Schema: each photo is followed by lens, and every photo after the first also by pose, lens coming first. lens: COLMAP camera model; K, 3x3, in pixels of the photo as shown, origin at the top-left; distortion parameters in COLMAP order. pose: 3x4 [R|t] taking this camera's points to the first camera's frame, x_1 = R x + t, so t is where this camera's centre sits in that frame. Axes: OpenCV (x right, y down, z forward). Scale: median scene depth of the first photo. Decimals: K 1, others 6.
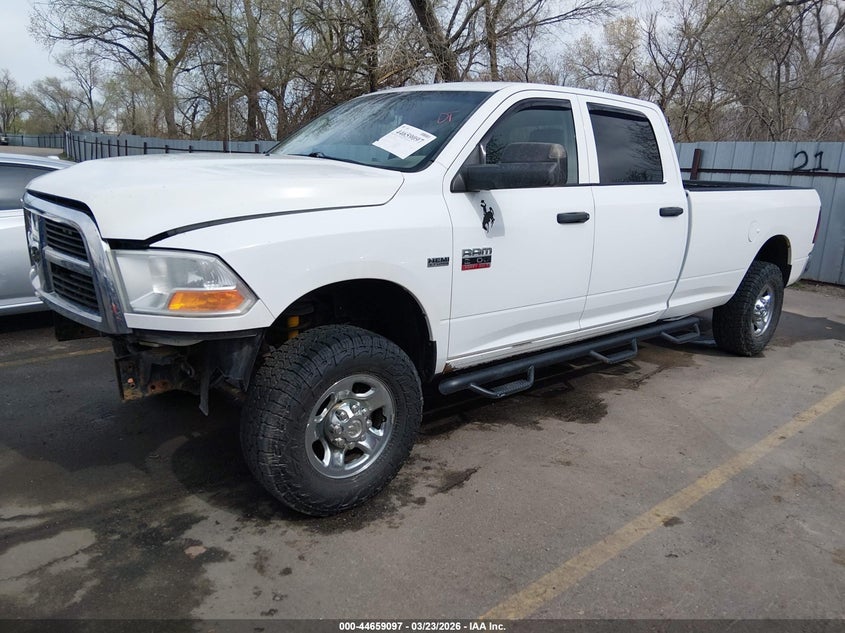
lens RADIAL K [[660.7, 0, 422.5], [0, 660.7, 316.5], [0, 0, 1]] dist [0.005932, -0.051638]
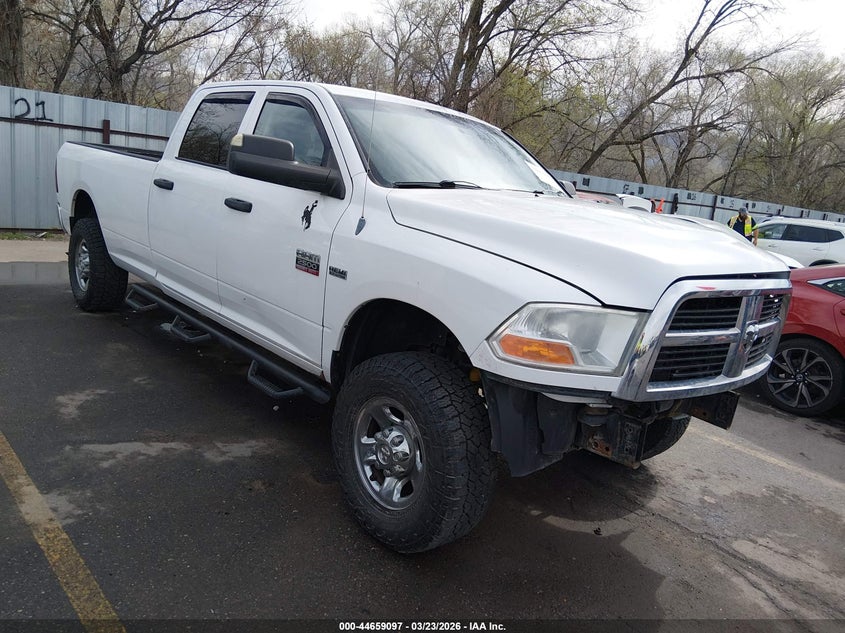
lens RADIAL K [[660.7, 0, 422.5], [0, 660.7, 316.5], [0, 0, 1]] dist [0.005932, -0.051638]
pose [[-0.046214, -0.257724, 0.965113, -0.623901], [0.103730, 0.959684, 0.261242, -0.180410], [-0.993531, 0.112185, -0.017617, 0.628269]]
